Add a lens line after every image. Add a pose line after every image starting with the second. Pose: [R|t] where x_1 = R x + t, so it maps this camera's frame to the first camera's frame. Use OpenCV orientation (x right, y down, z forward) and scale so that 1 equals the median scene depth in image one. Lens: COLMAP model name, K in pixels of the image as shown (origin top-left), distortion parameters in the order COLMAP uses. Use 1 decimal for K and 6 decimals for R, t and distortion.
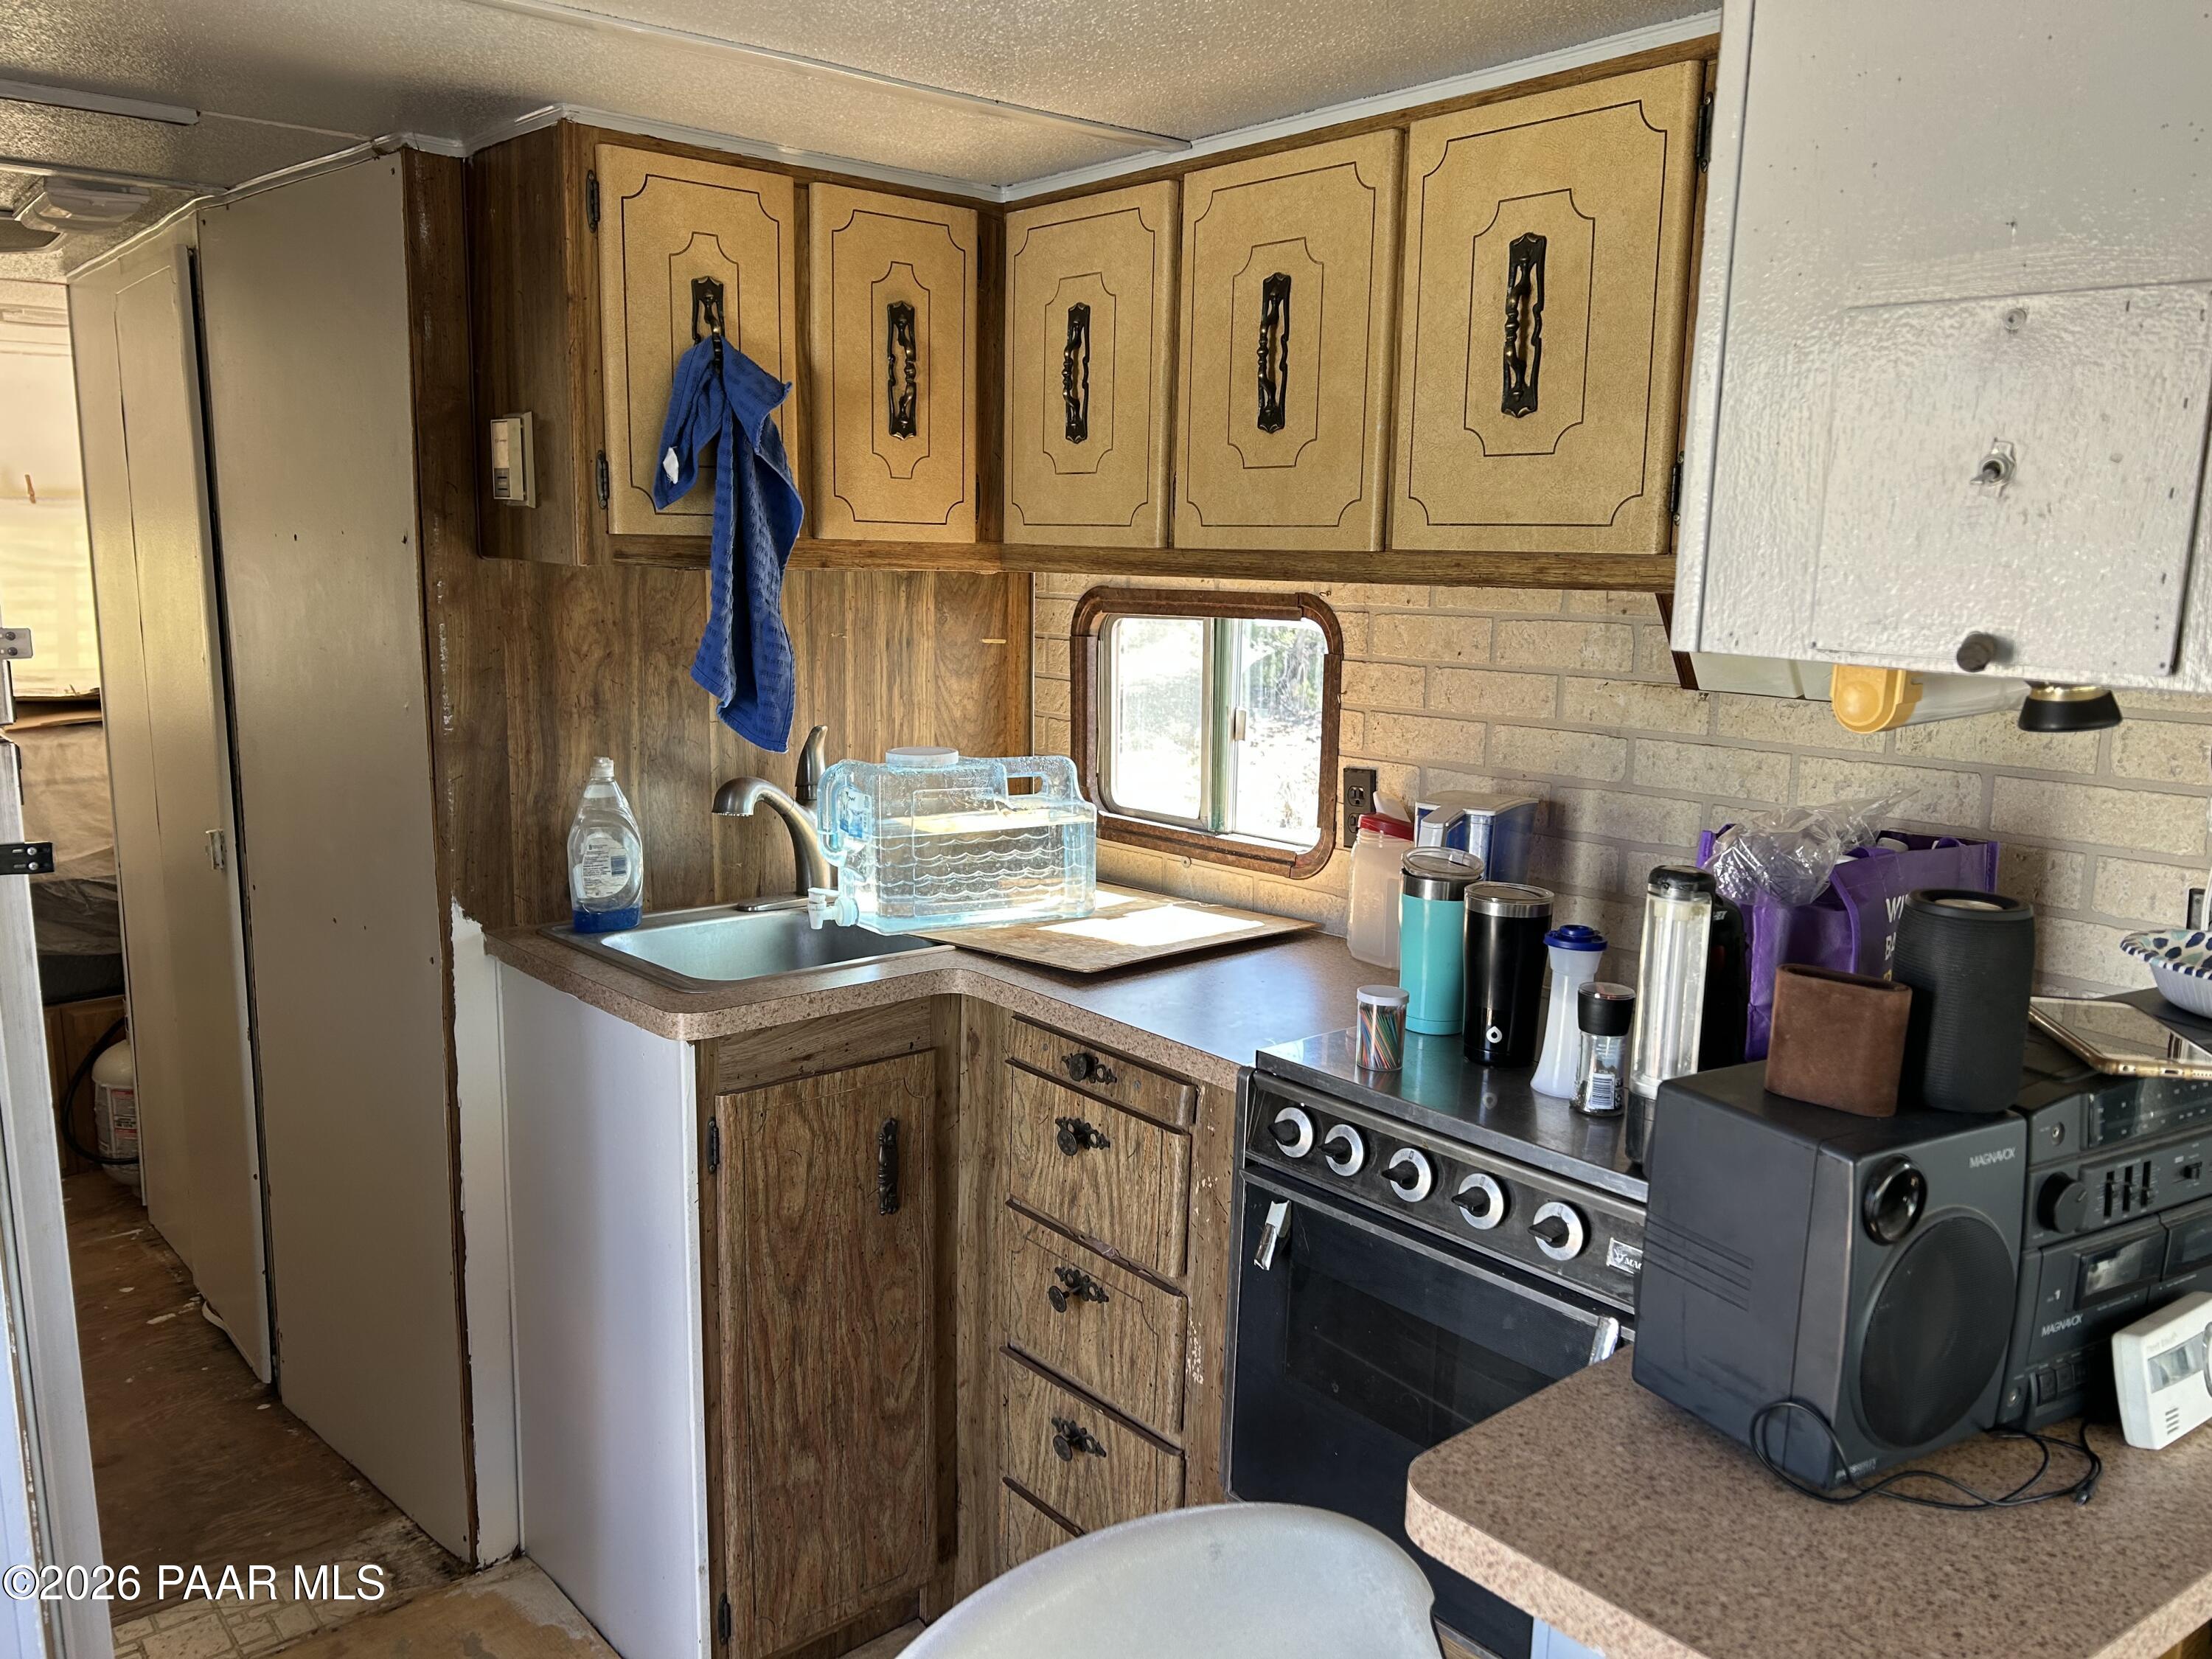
lens RADIAL K [[1660.5, 0, 1115.5], [0, 1660.5, 847.7], [0, 0, 1]] dist [0.042708, -0.054954]
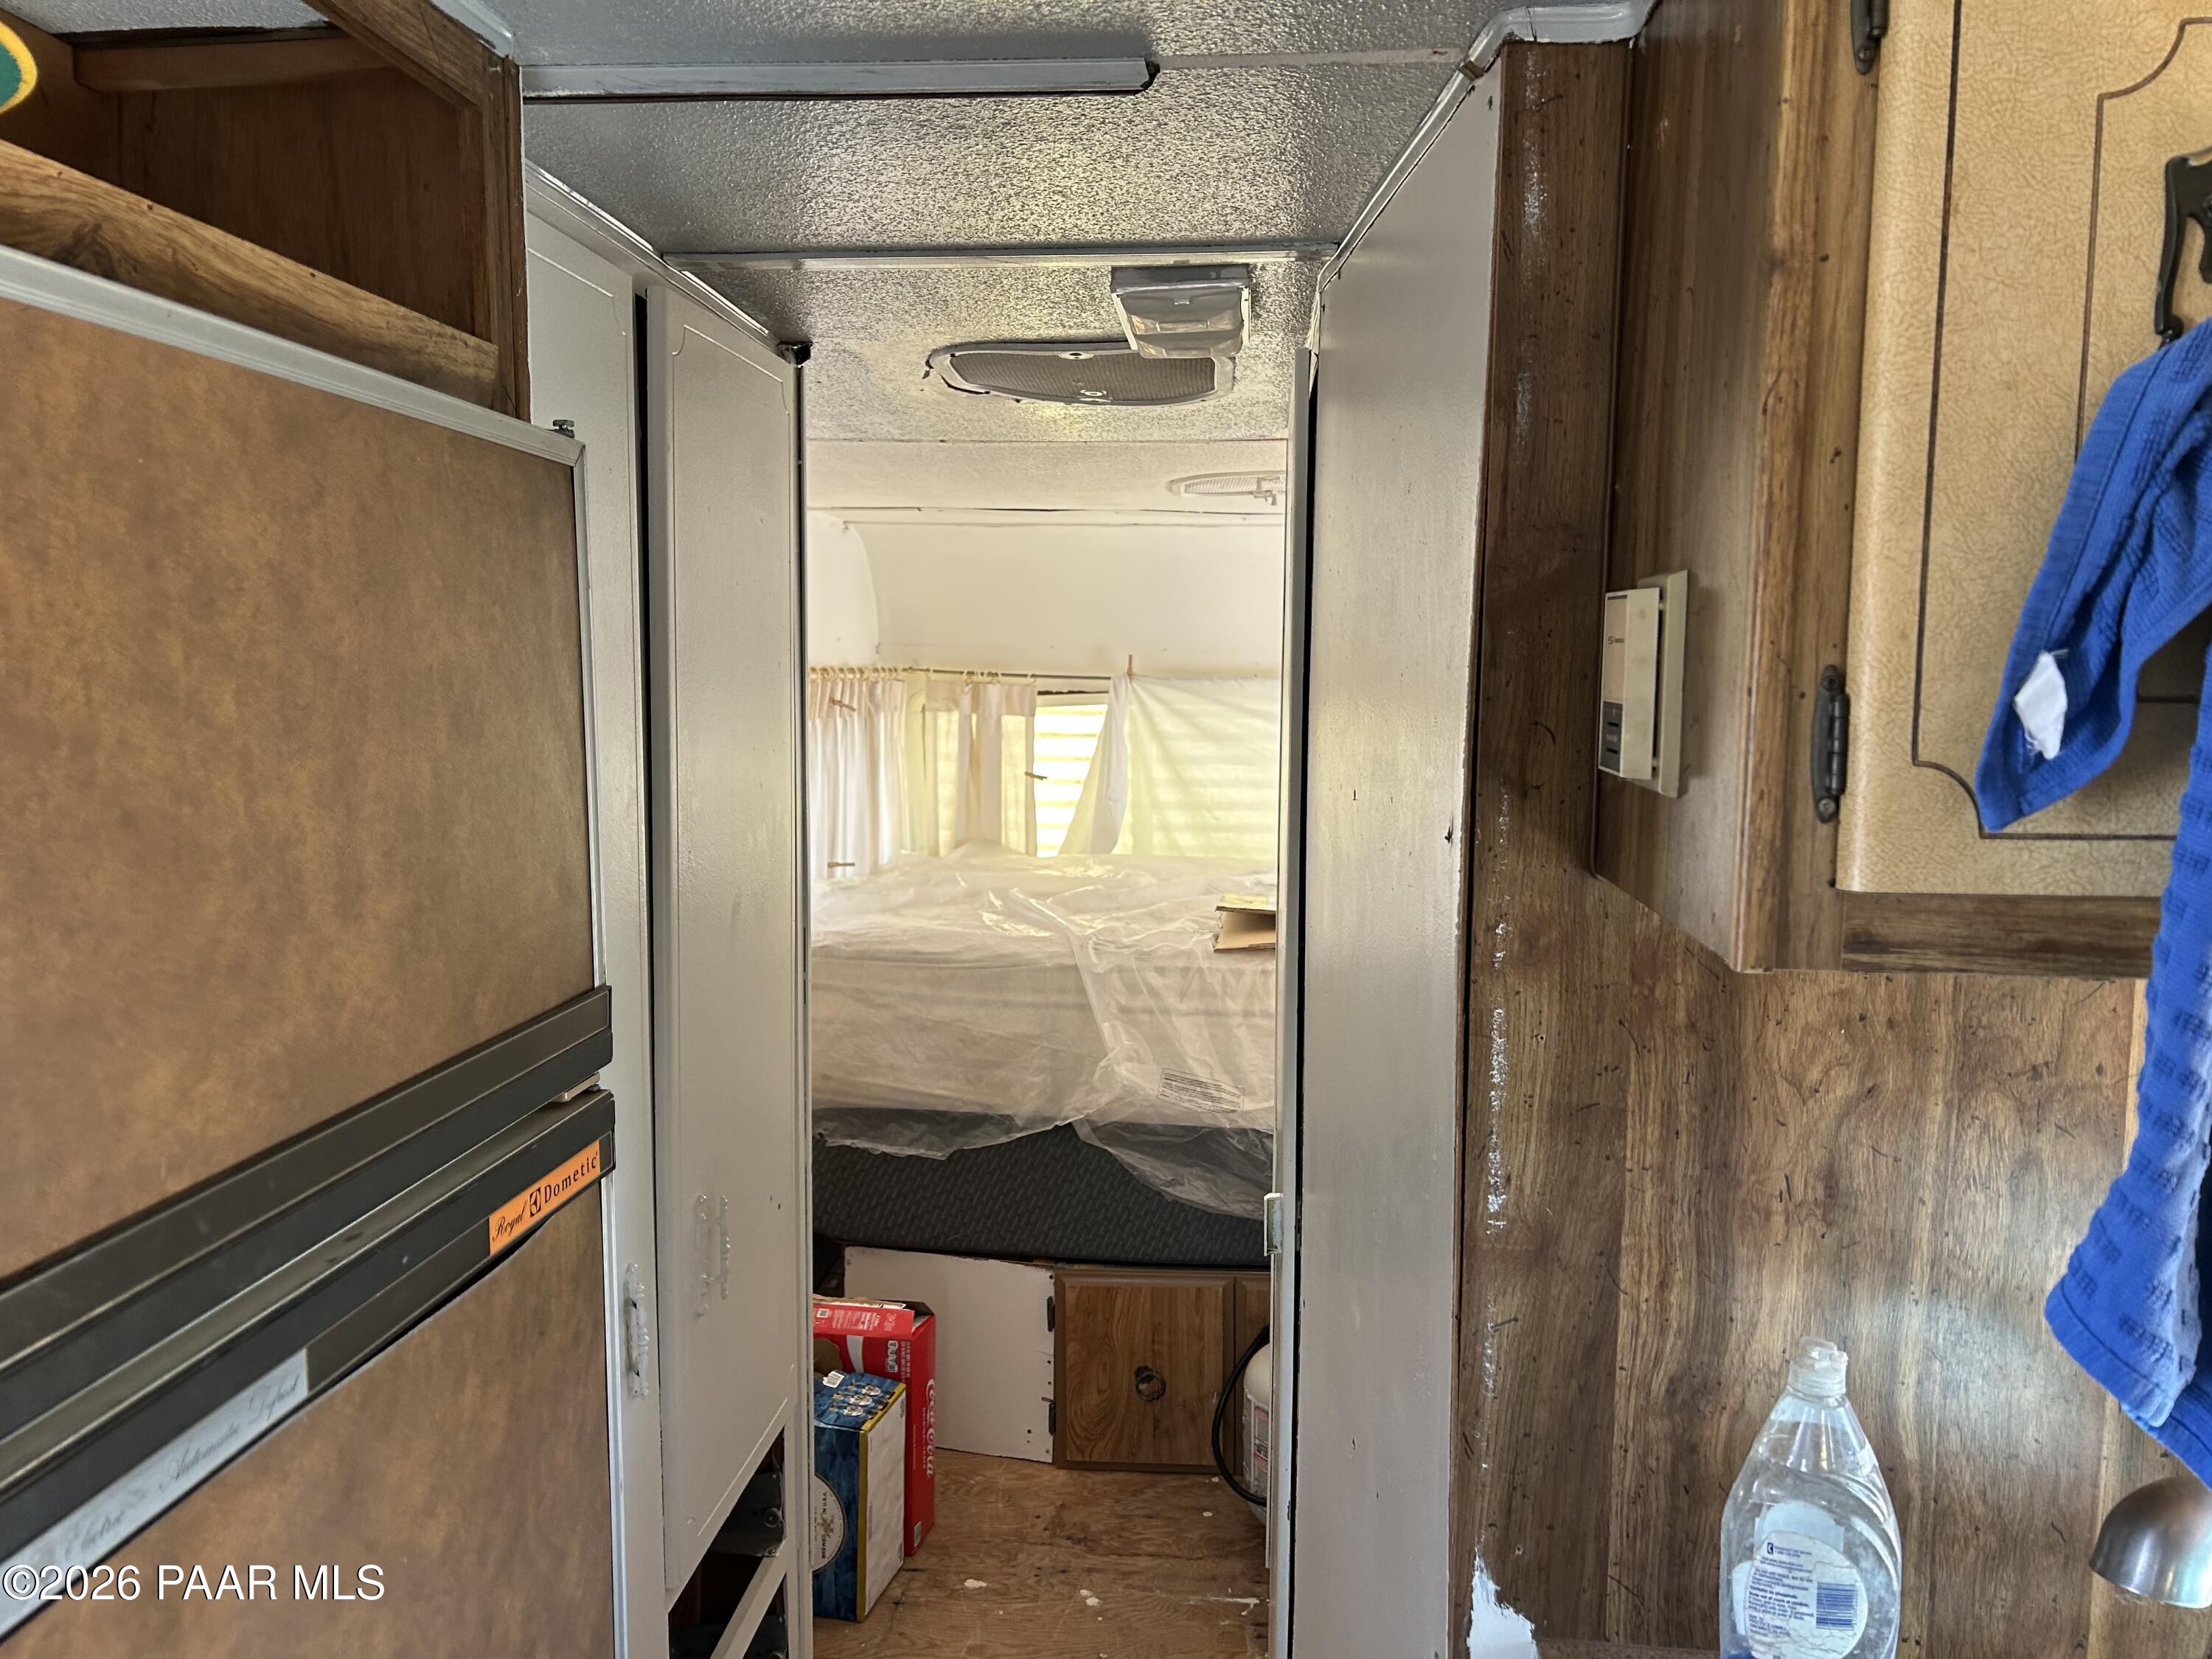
lens RADIAL K [[1660.5, 0, 1101.9], [0, 1660.5, 827.3], [0, 0, 1]] dist [0.042708, -0.054954]
pose [[0.694931, 0.056970, -0.716816, -0.136362], [-0.121689, 0.991796, -0.039149, -0.148312], [0.708704, 0.114434, 0.696163, 0.558048]]
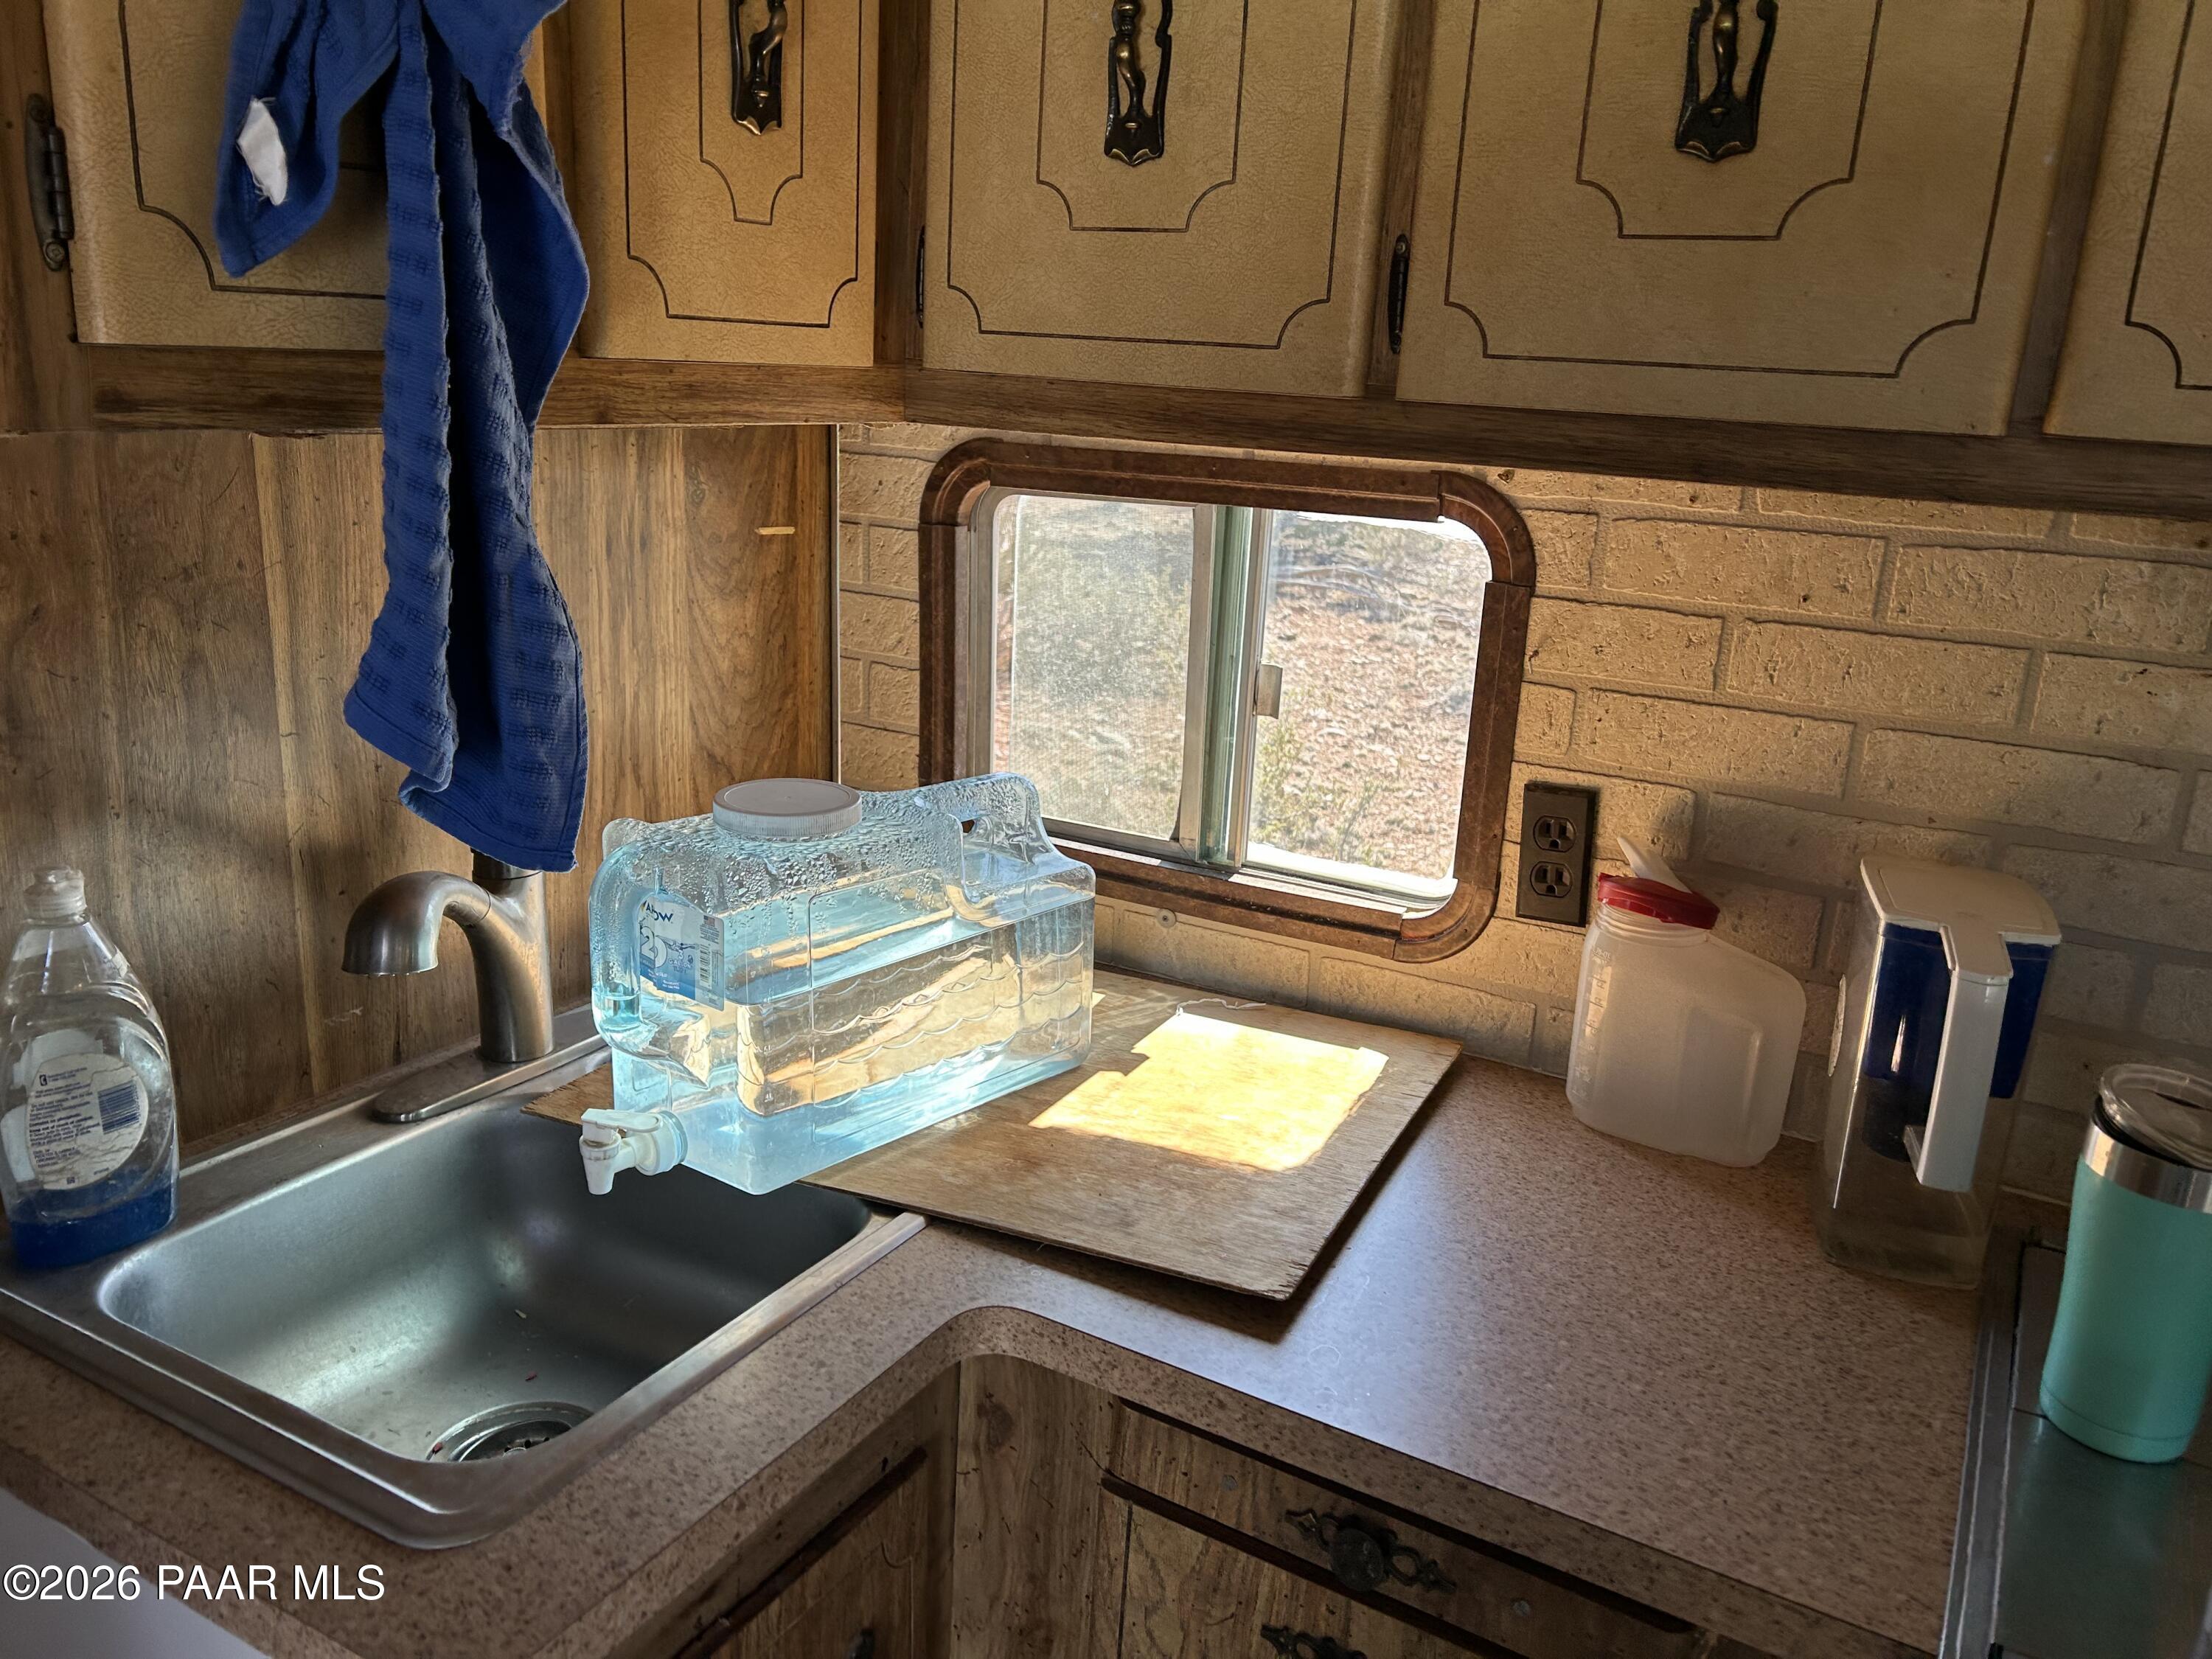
lens RADIAL K [[1660.5, 0, 1088.5], [0, 1660.5, 825.1], [0, 0, 1]] dist [0.042708, -0.054954]
pose [[0.945273, -0.063060, 0.320128, -0.196698], [0.026364, 0.992699, 0.117699, -0.109141], [-0.325213, -0.102818, 0.940035, 0.521983]]
